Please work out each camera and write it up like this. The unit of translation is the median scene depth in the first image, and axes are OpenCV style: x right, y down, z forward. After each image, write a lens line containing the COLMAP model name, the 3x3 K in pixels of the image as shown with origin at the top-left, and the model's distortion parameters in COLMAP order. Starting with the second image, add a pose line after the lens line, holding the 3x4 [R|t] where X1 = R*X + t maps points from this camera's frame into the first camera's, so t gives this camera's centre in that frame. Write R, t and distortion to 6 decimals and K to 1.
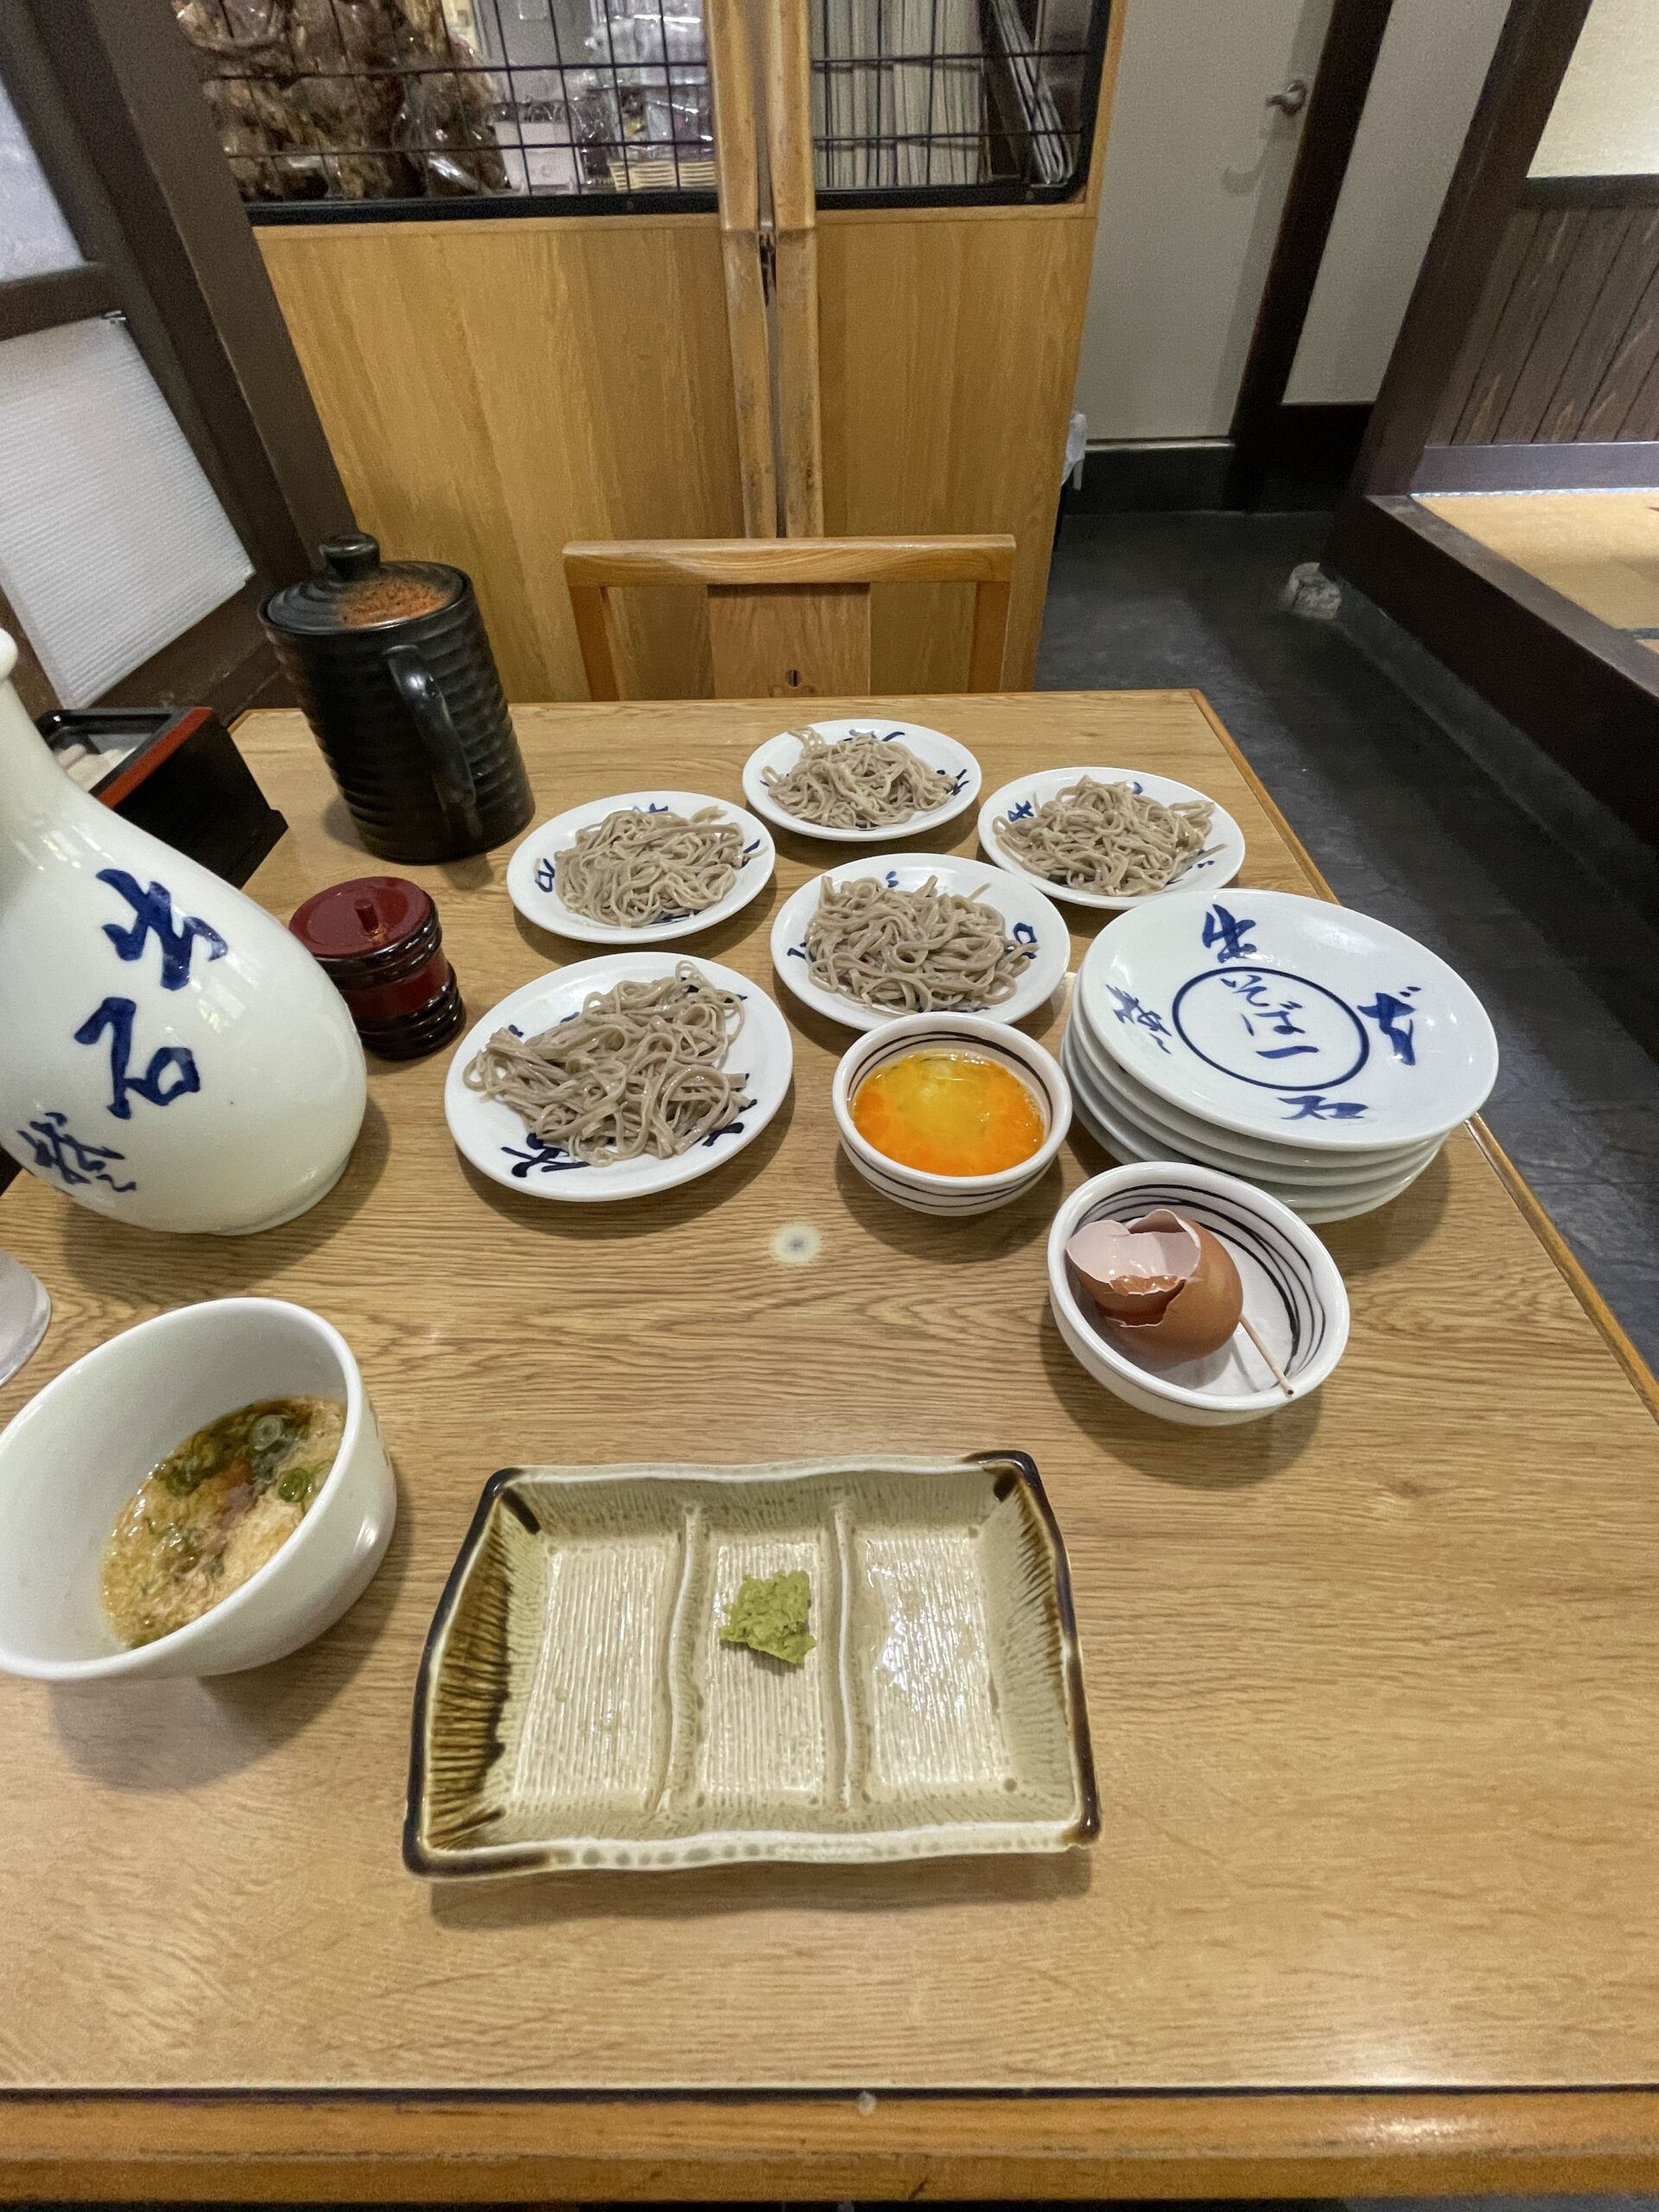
lens RADIAL K [[893.6, 0, 835.9], [0, 893.6, 1109.2], [0, 0, 1]] dist [-0.003496, 0.000408]
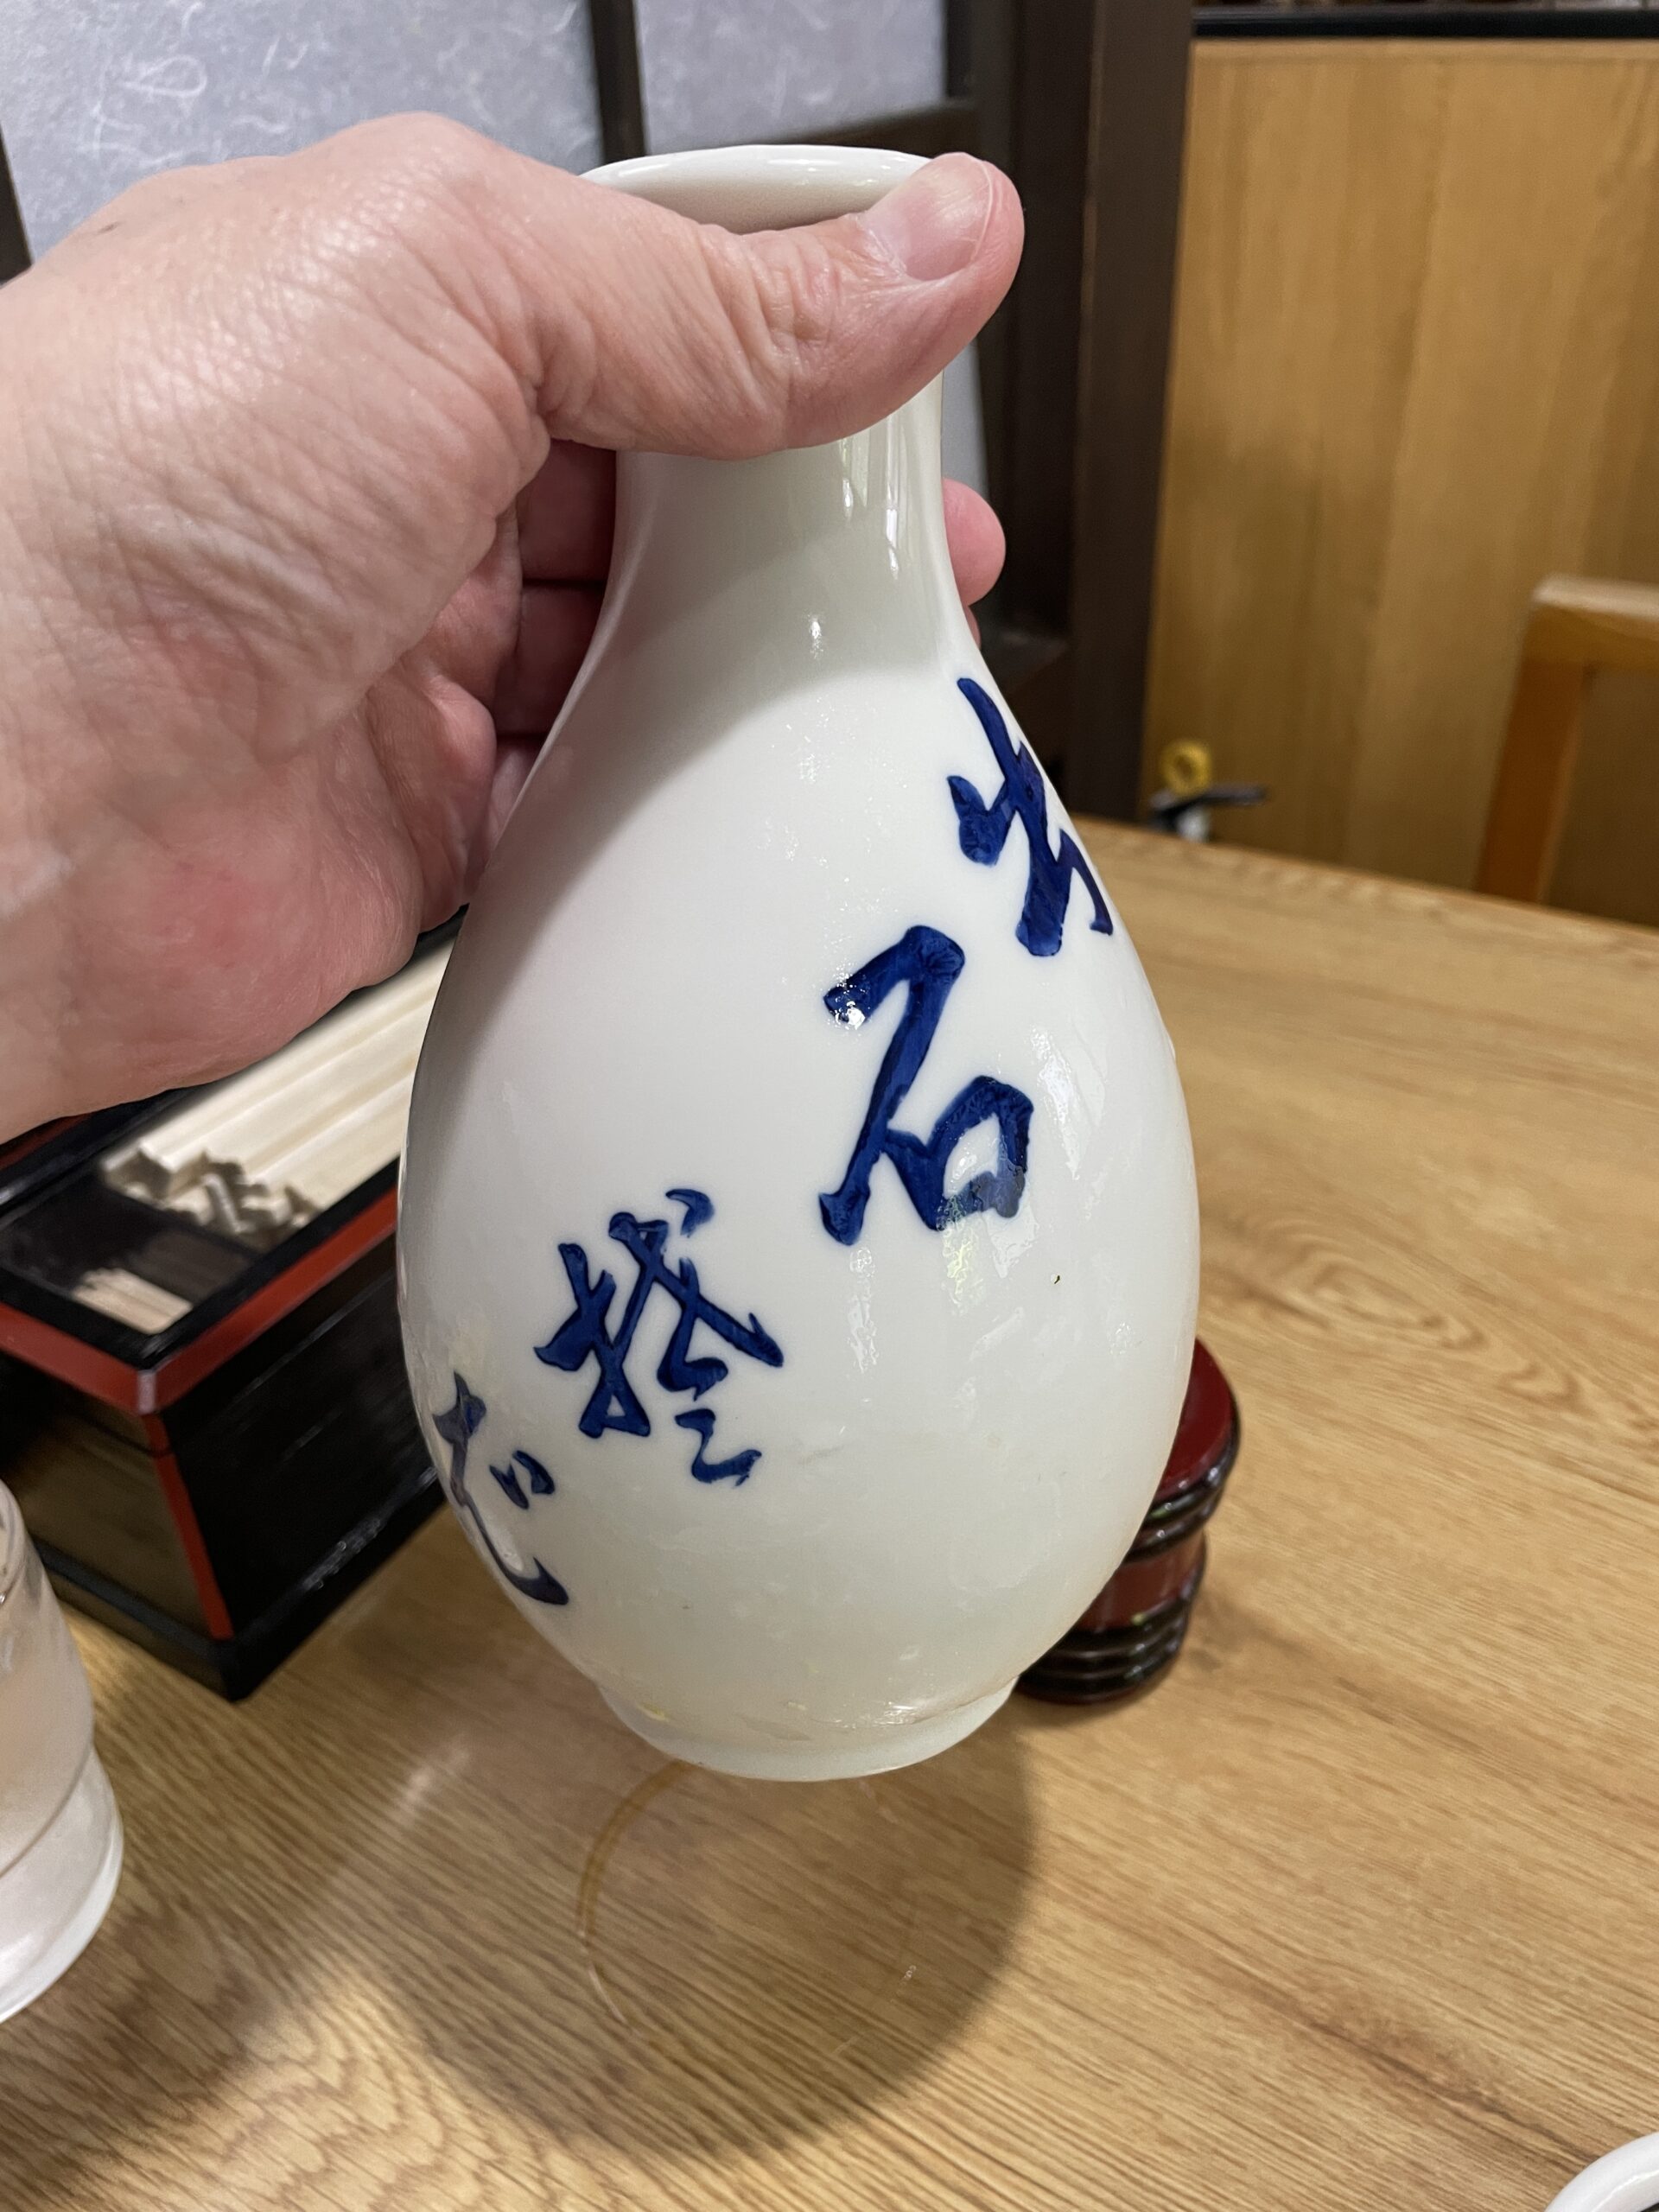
lens RADIAL K [[1721.2, 0, 827.3], [0, 1721.2, 1105.5], [0, 0, 1]] dist [0.052634, -0.092475]
pose [[0.856724, 0.274071, -0.436932, -0.322895], [-0.363553, 0.921793, -0.134637, -0.186461], [0.365861, 0.274194, 0.889361, 0.143963]]
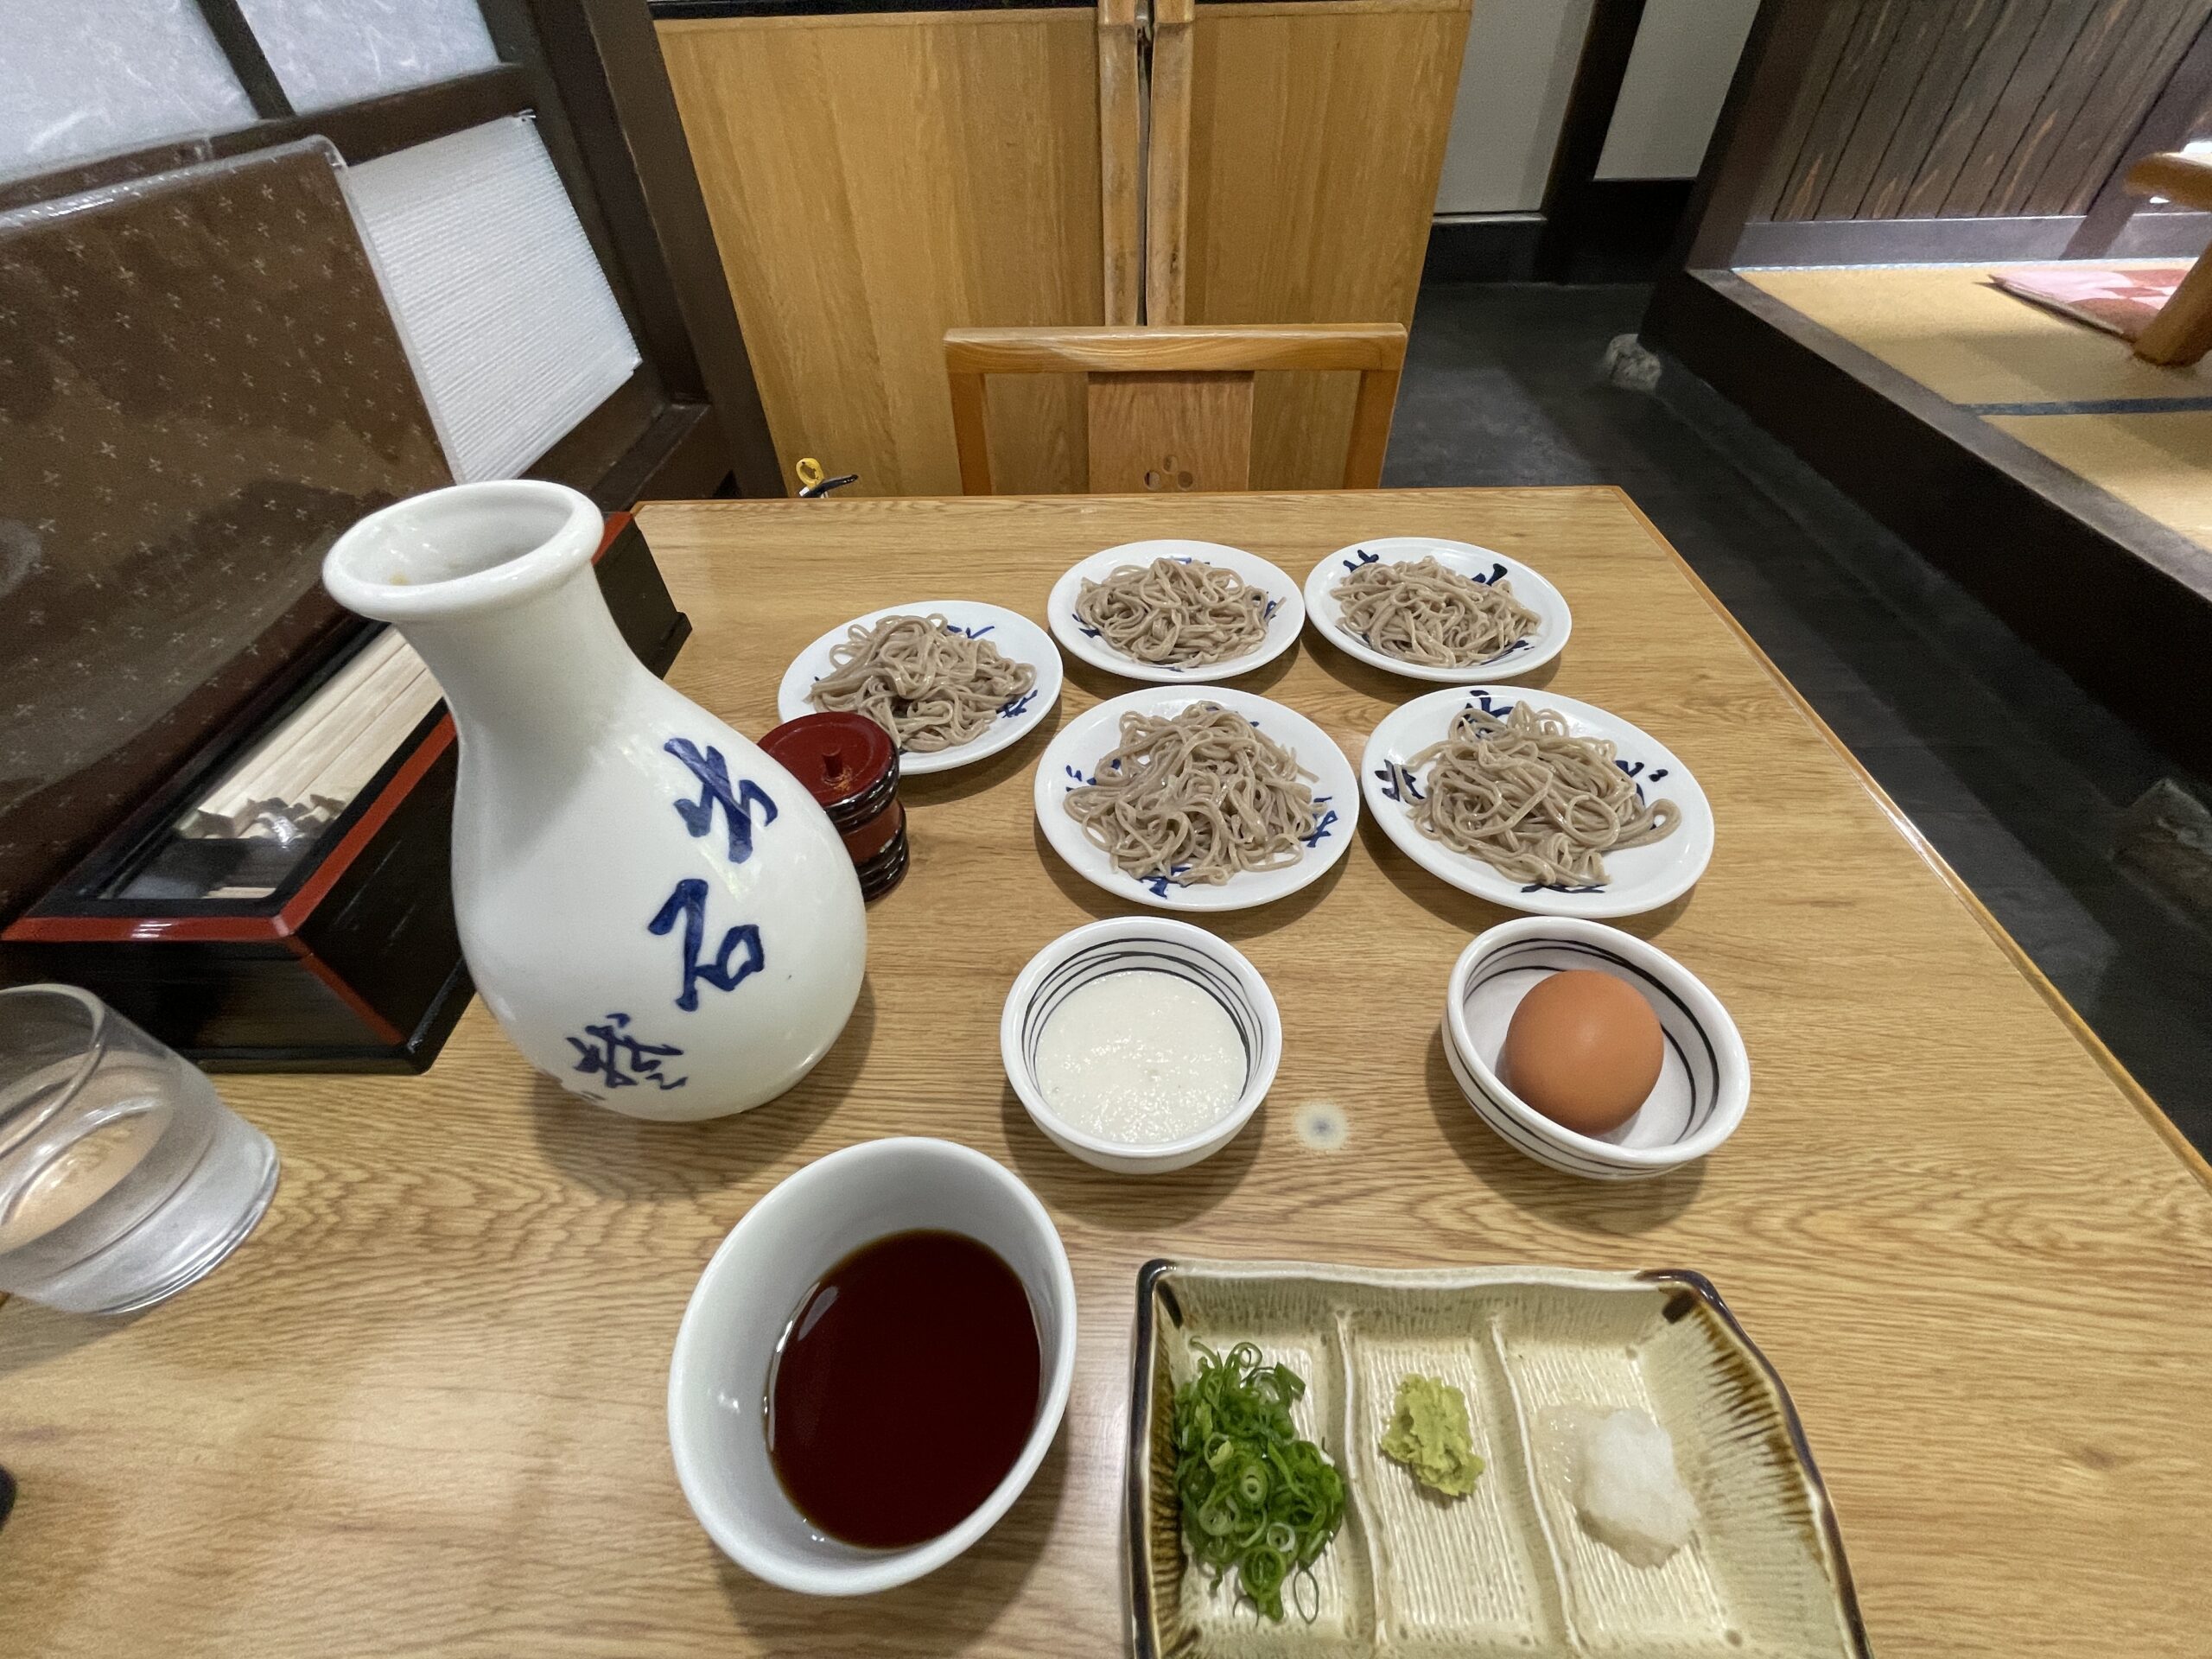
lens RADIAL K [[893.6, 0, 1113.0], [0, 893.6, 827.4], [0, 0, 1]] dist [-0.003496, 0.000408]
pose [[0.999877, 0.008966, -0.012859, -0.231064], [-0.009450, 0.999229, -0.038096, -0.108506], [0.012508, 0.038212, 0.999191, 0.076907]]
